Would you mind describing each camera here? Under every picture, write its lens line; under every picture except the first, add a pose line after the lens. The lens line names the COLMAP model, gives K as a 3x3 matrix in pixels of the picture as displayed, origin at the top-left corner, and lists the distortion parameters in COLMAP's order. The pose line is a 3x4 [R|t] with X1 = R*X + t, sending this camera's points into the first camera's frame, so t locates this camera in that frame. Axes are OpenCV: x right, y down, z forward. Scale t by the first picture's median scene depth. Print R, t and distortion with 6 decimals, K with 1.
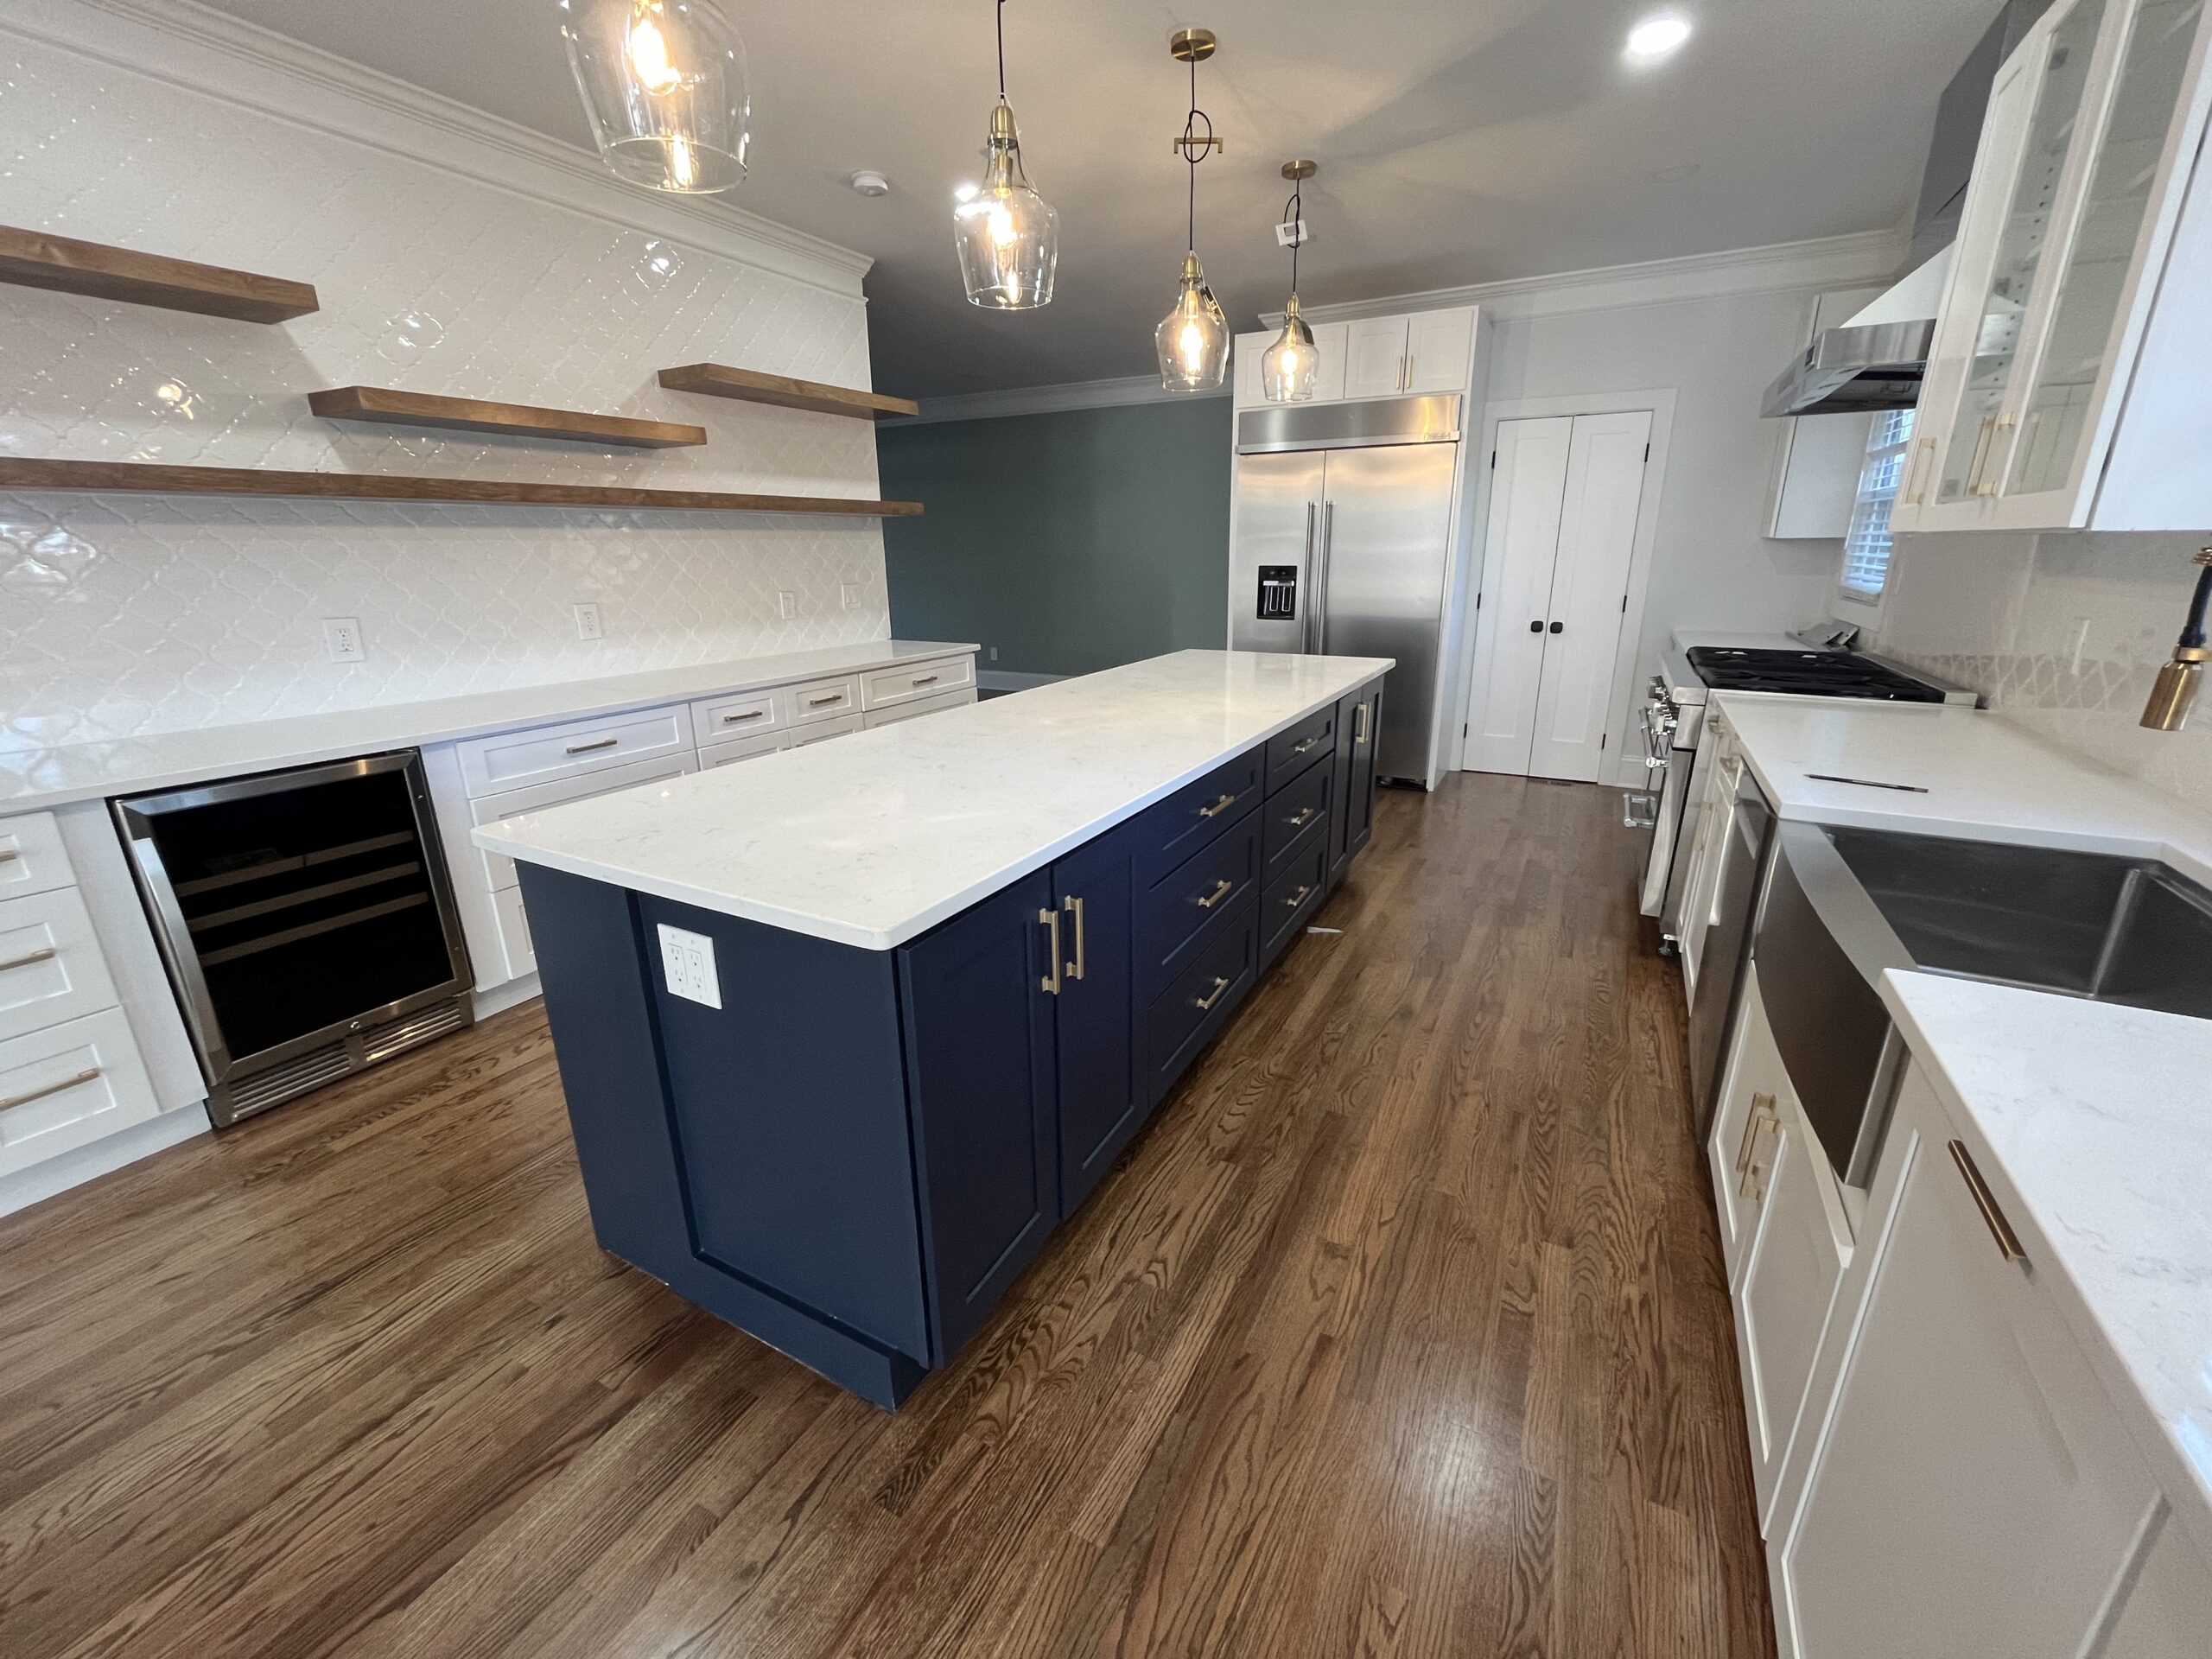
lens RADIAL K [[899.8, 0, 1107.1], [0, 899.8, 828.0], [0, 0, 1]] dist [0.007551, -0.000191]
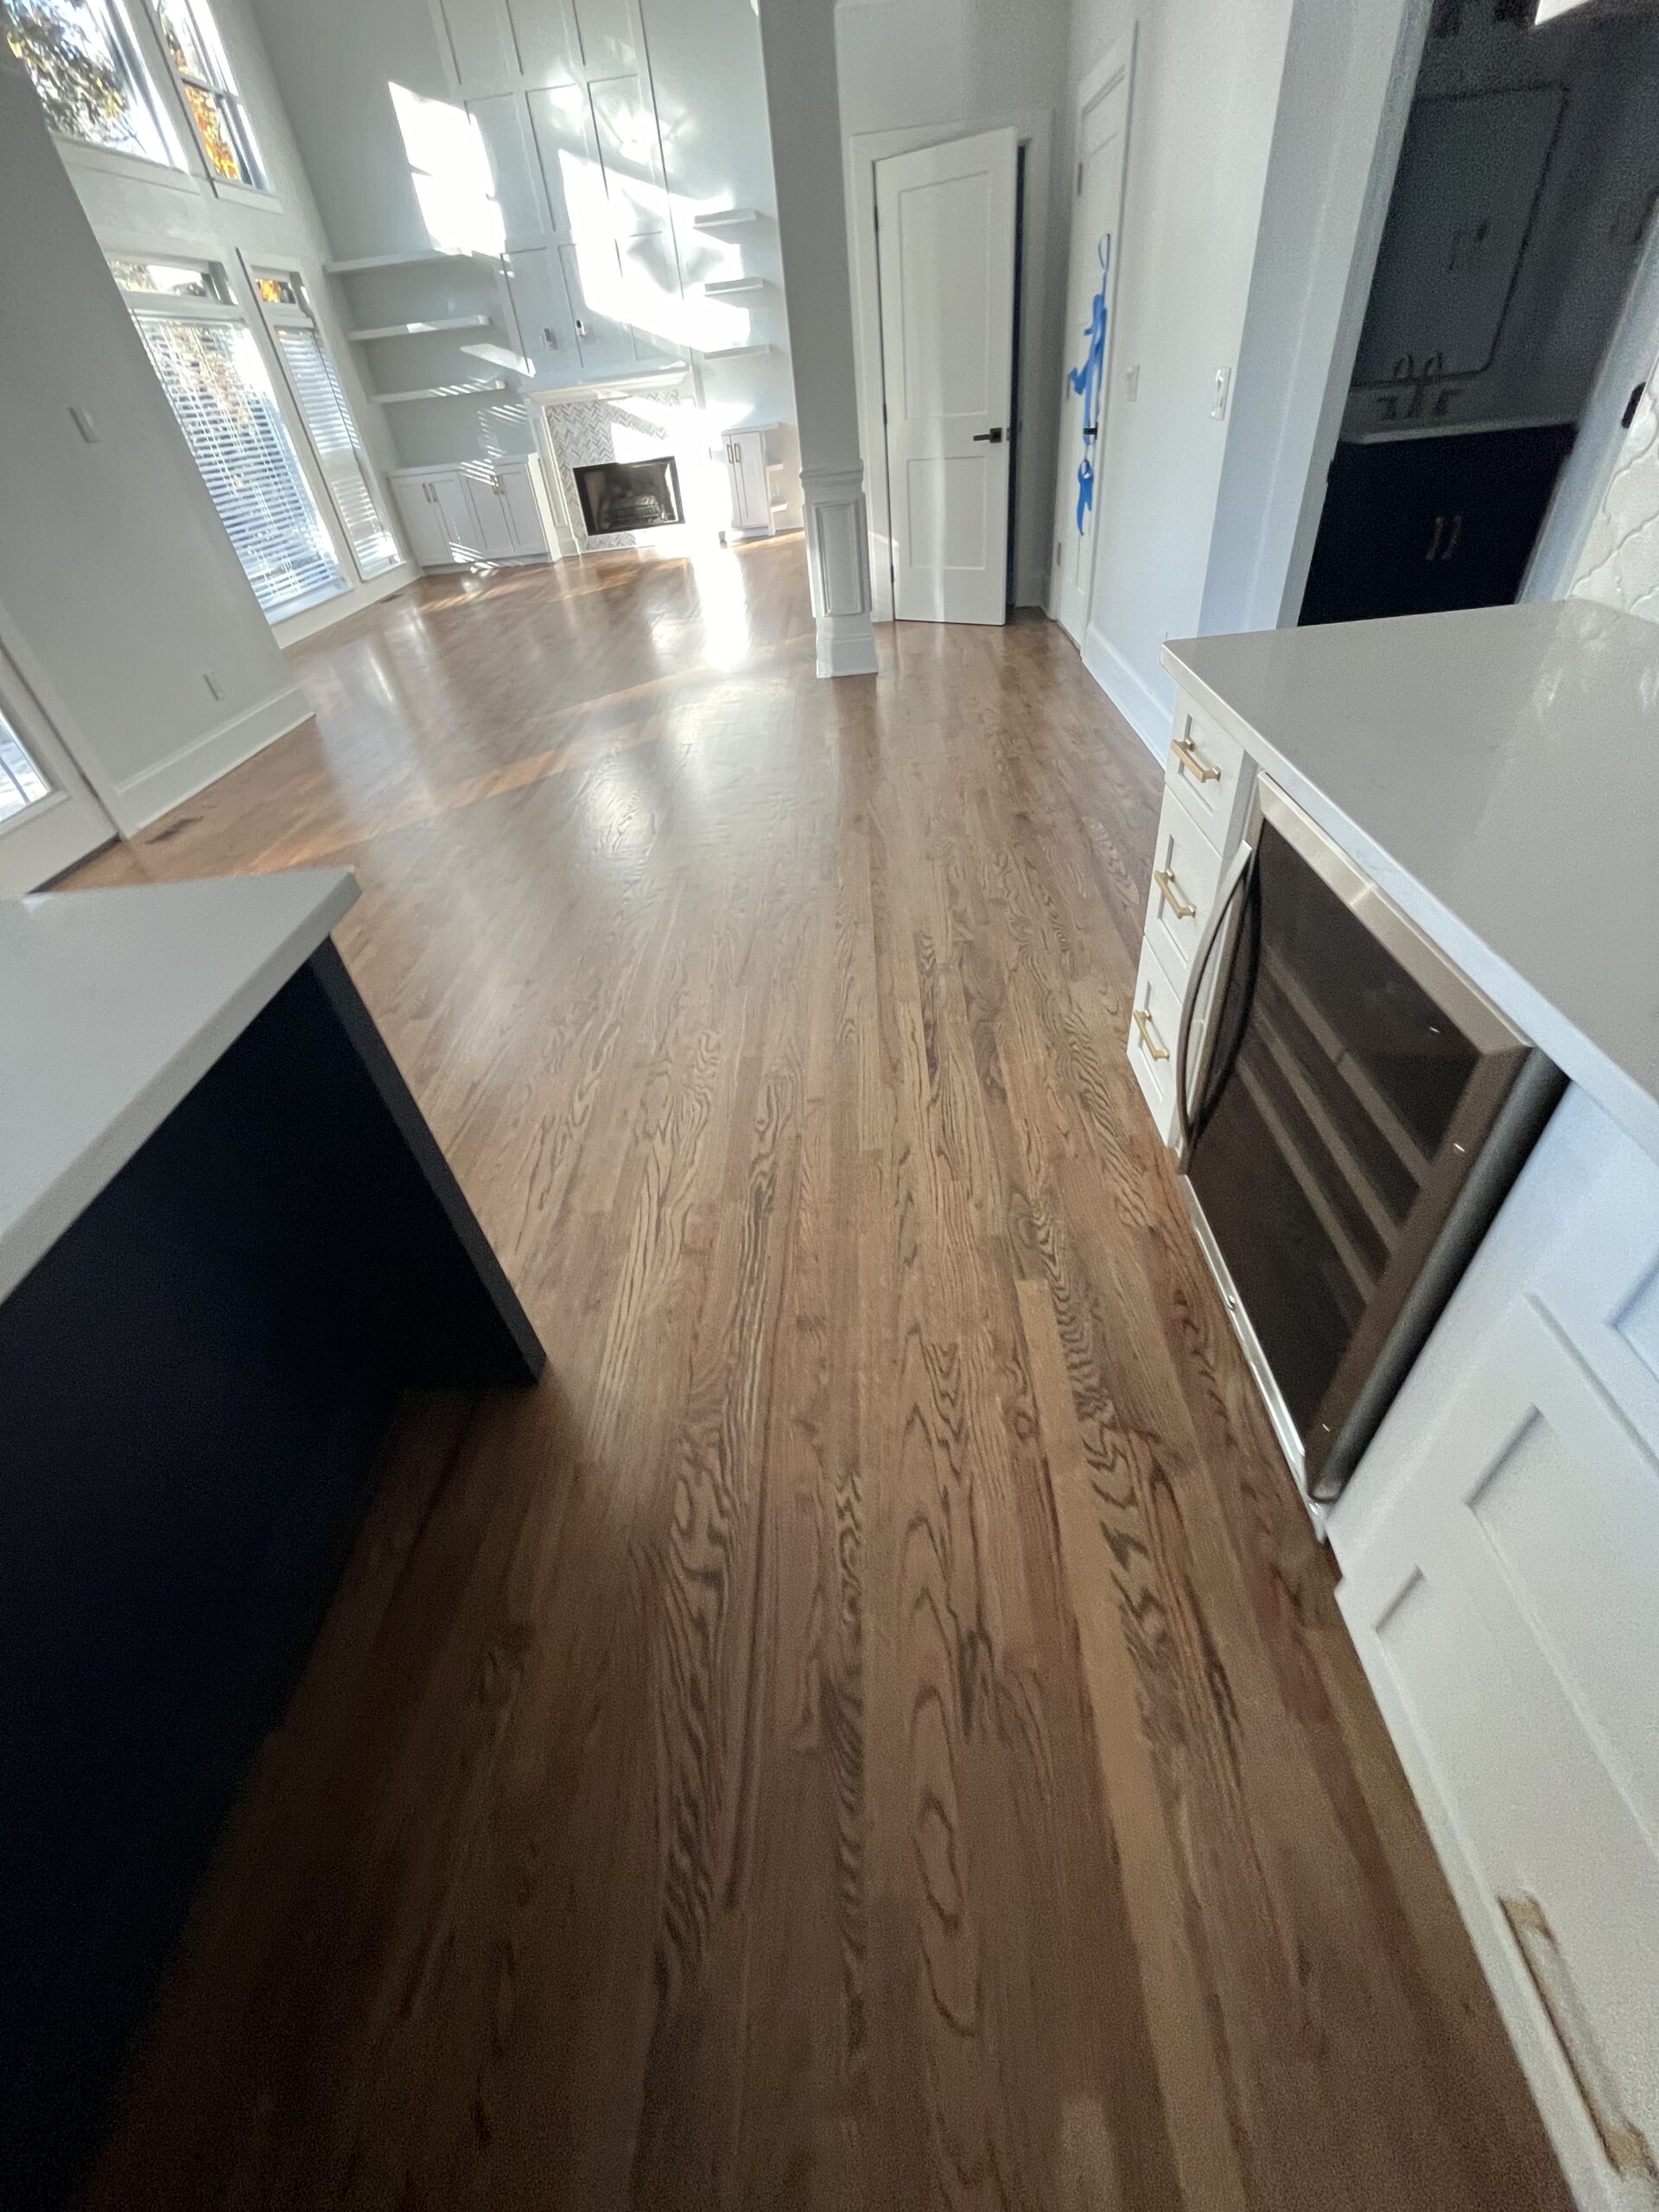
lens RADIAL K [[899.8, 0, 826.7], [0, 899.8, 1110.5], [0, 0, 1]] dist [0.007551, -0.000191]
pose [[-0.879754, 0.373191, -0.294555, -0.642260], [-0.034860, 0.567252, 0.822806, -0.386906], [0.474150, 0.734135, -0.486033, 1.391654]]
